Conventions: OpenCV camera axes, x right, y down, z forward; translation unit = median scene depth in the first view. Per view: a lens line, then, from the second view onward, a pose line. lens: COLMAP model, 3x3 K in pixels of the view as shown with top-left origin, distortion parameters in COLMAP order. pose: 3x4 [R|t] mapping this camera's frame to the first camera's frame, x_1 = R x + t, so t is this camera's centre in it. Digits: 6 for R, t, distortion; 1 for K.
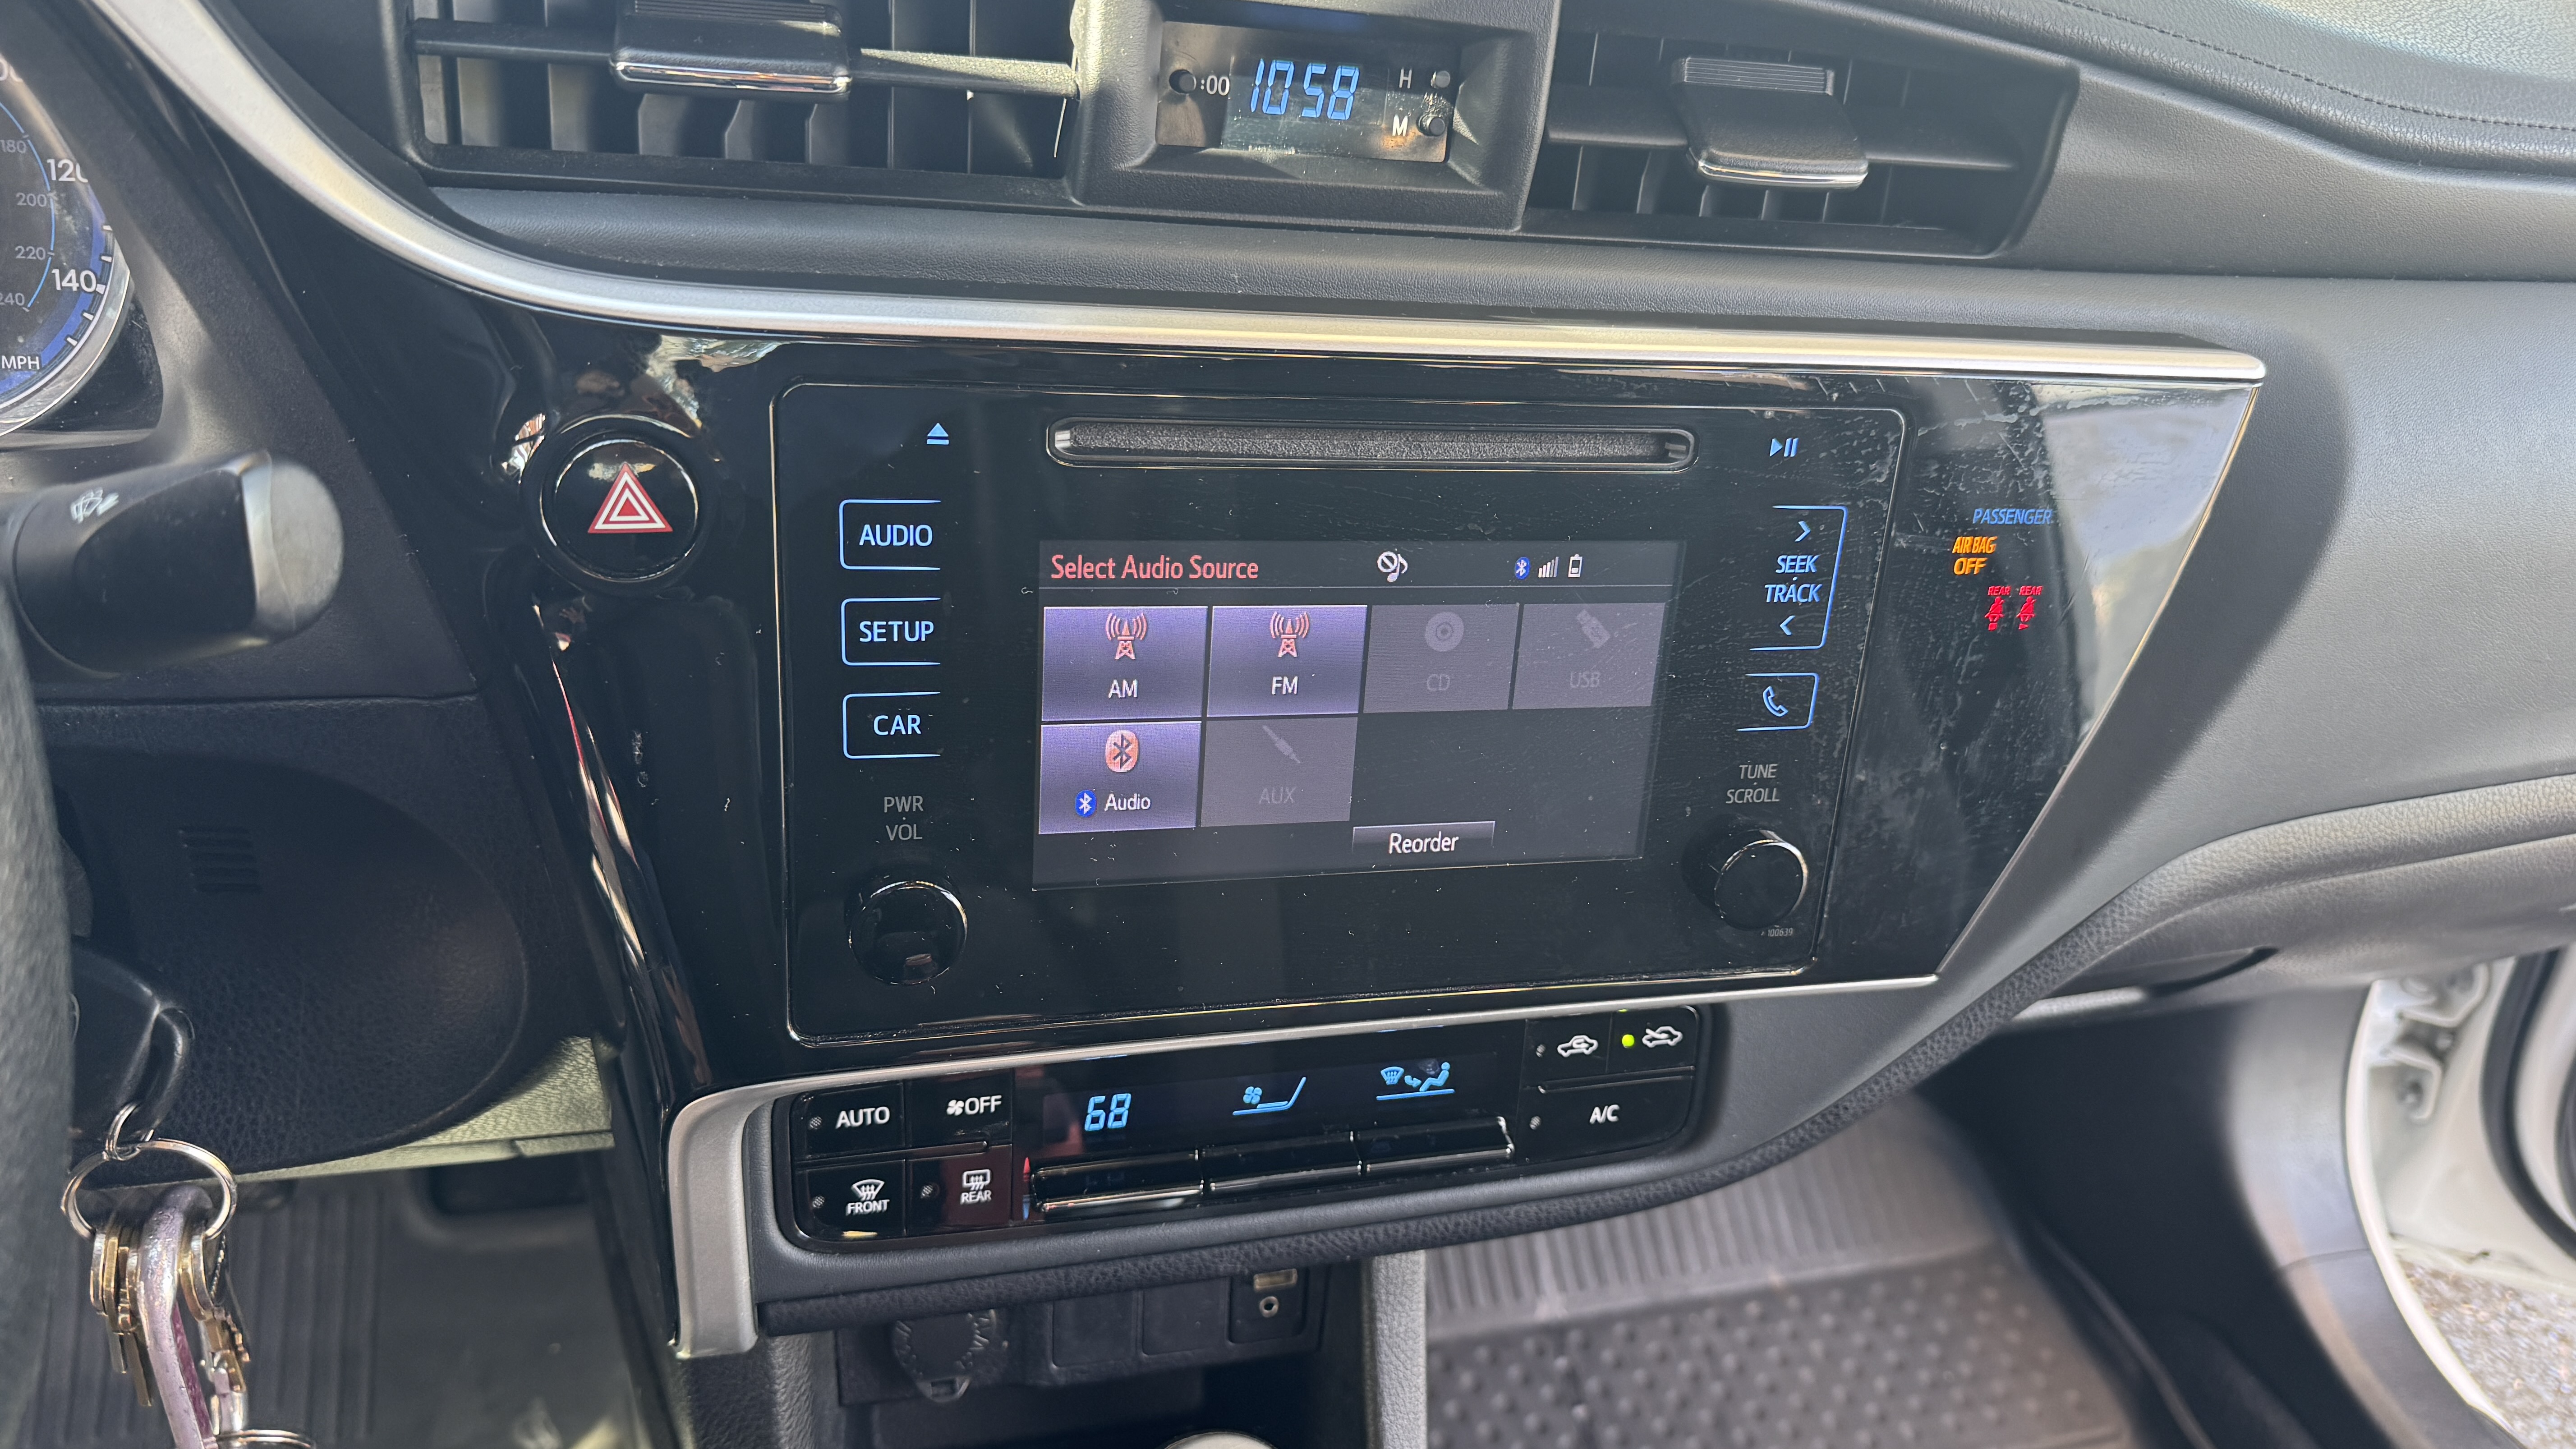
lens RADIAL K [[1677.3, 0, 1292.4], [0, 1677.3, 741.3], [0, 0, 1]] dist [-0.006915, -0.019457]
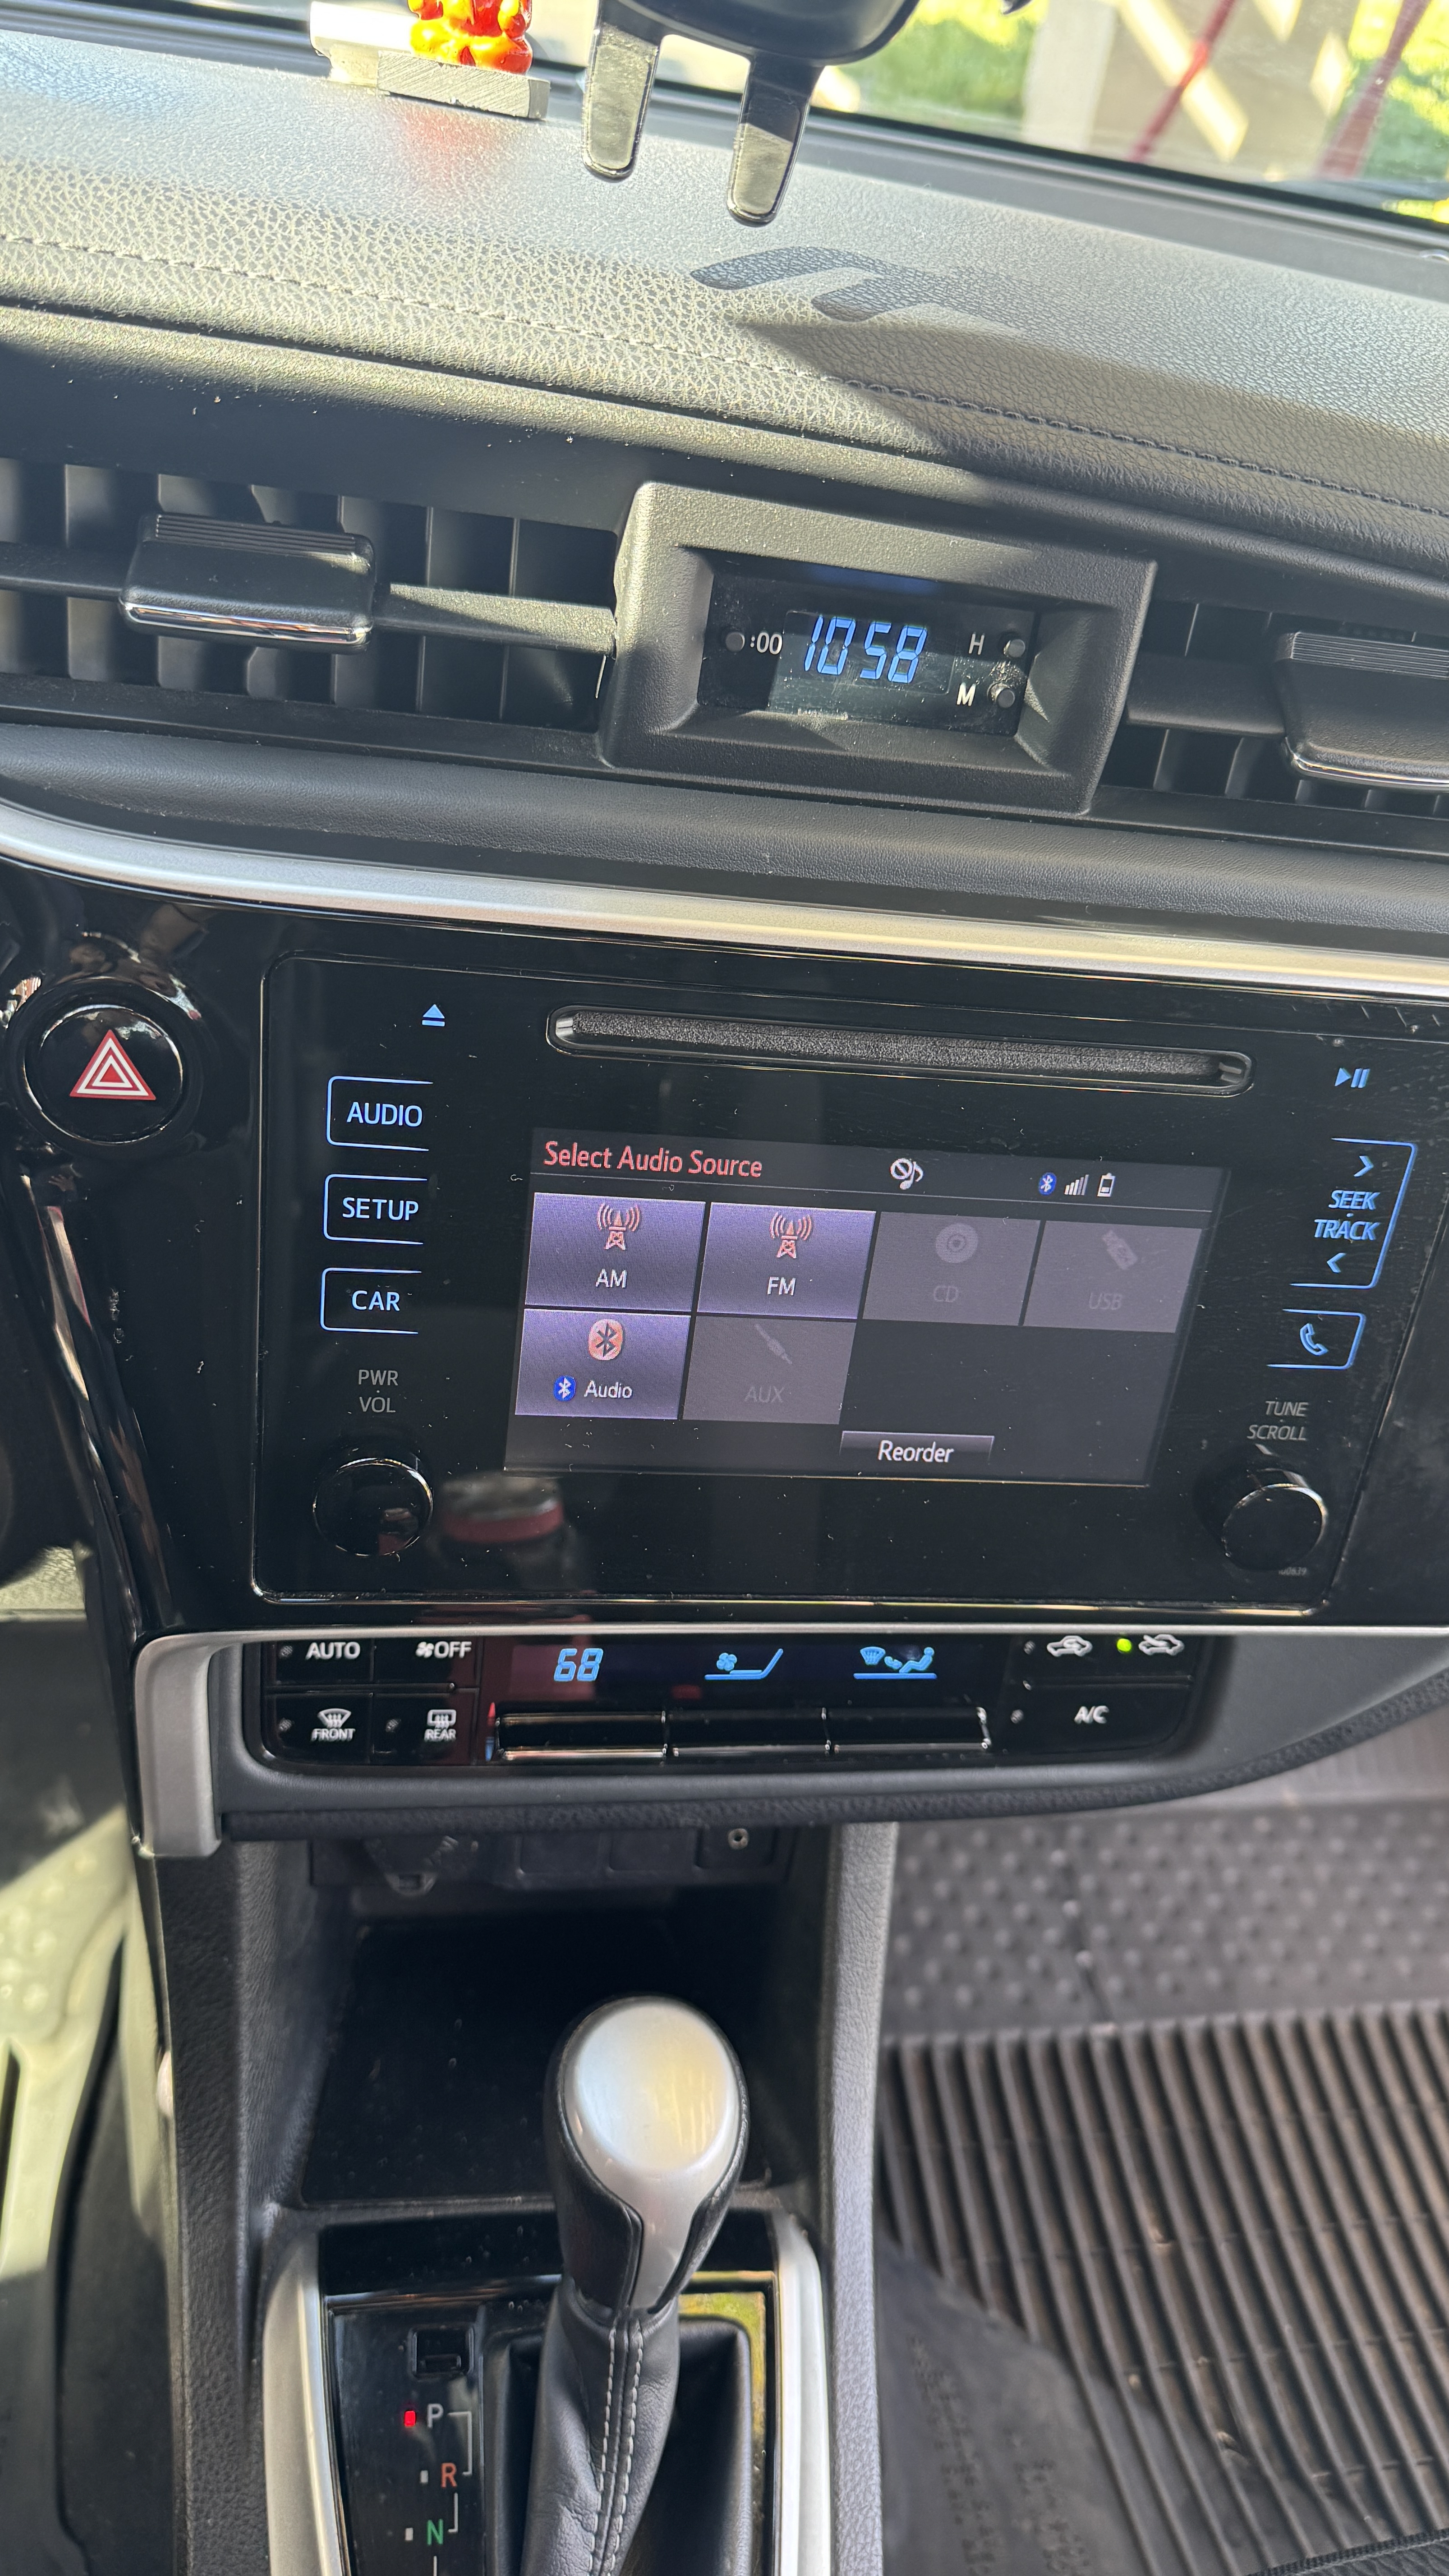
lens RADIAL K [[1677.3, 0, 718.4], [0, 1677.3, 1274.2], [0, 0, 1]] dist [-0.006915, -0.019457]
pose [[0.990822, 0.100067, -0.090871, 0.043677], [-0.091953, 0.991735, 0.089473, -0.117311], [0.099073, -0.080296, 0.991835, 0.048323]]
